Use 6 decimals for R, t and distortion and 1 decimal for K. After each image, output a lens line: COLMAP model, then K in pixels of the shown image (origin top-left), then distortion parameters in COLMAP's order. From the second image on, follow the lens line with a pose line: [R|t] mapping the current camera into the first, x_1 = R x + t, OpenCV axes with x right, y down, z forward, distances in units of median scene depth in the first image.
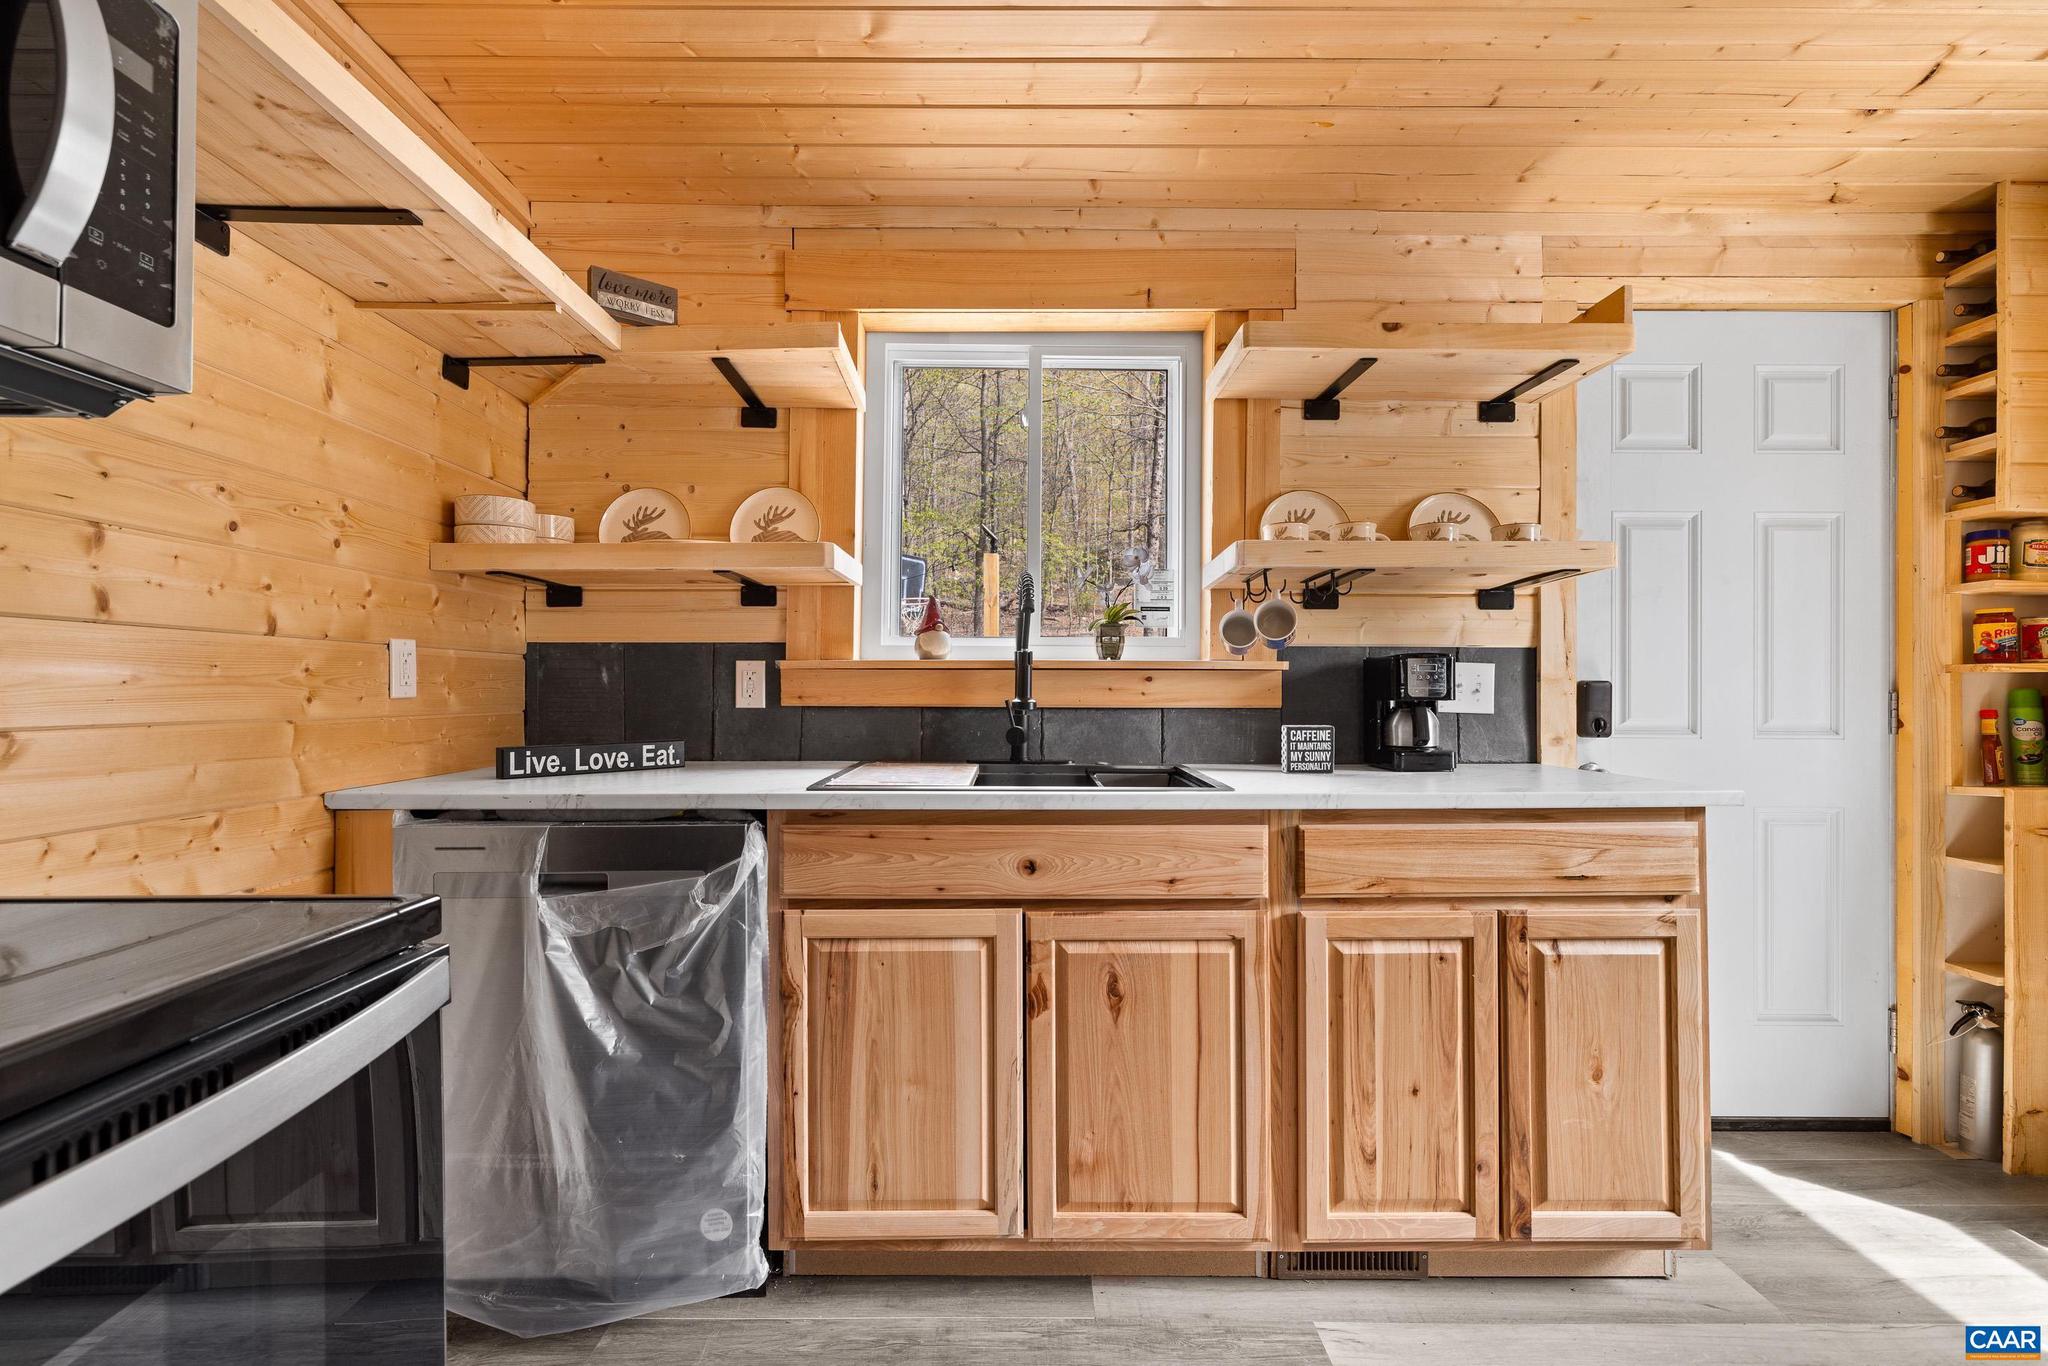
lens RADIAL K [[905.6, 0, 1018.7], [0, 905.6, 682.2], [0, 0, 1]] dist [-0.008087, 0.000527]
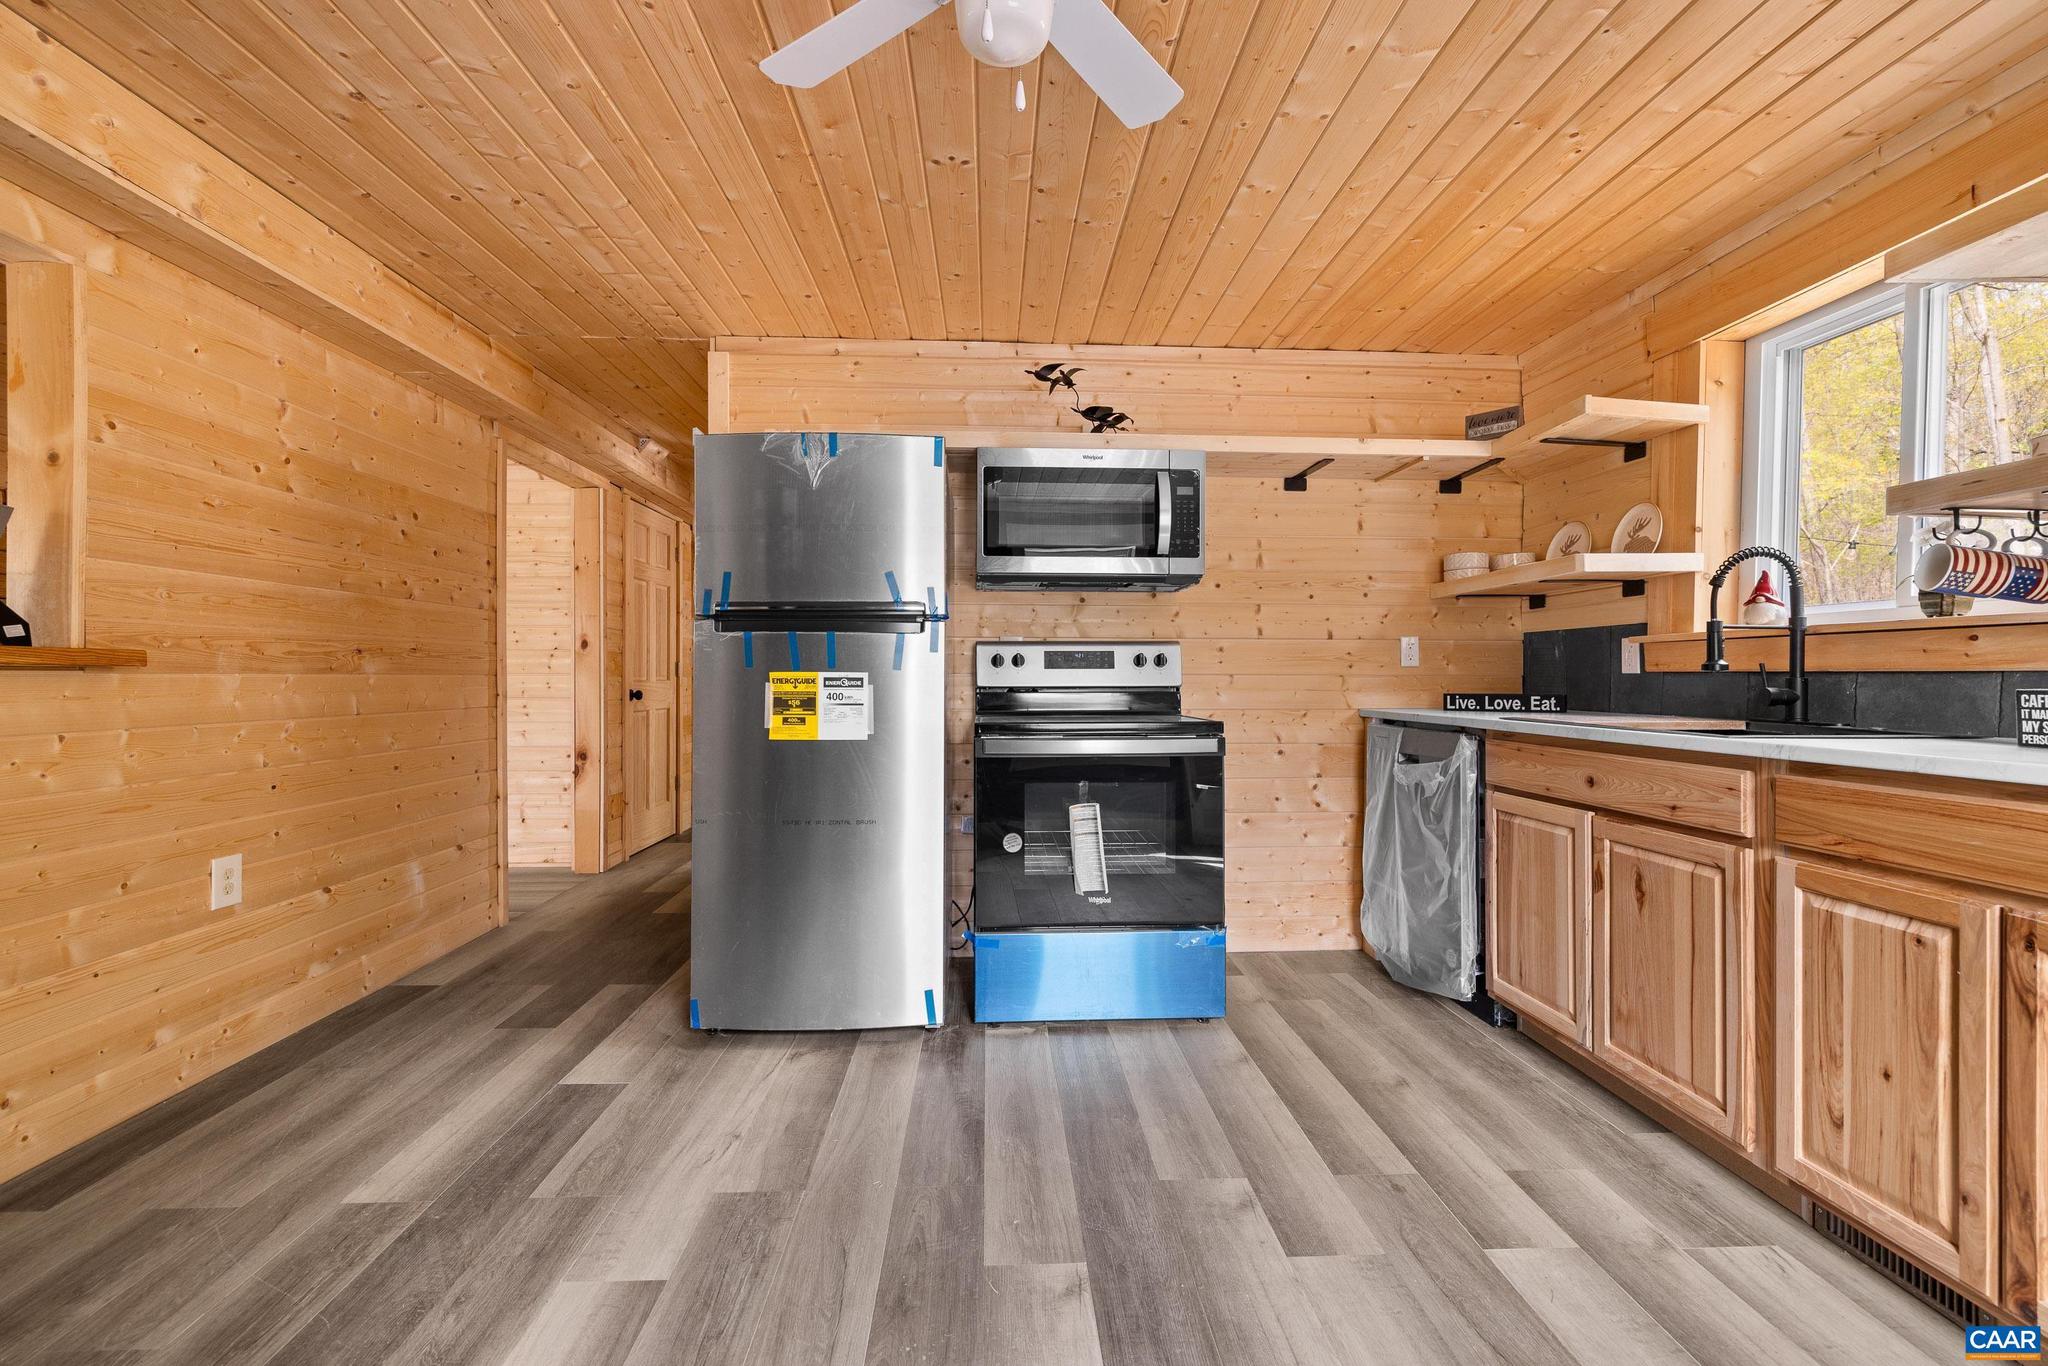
lens RADIAL K [[875.1, 0, 1022.2], [0, 875.1, 681.0], [0, 0, 1]] dist [0.004072, -0.000220]
pose [[0.044338, 0.003820, -0.999009, 1.296103], [0.005589, 0.999976, 0.004072, 0.039923], [0.999001, -0.005764, 0.044316, 0.076176]]
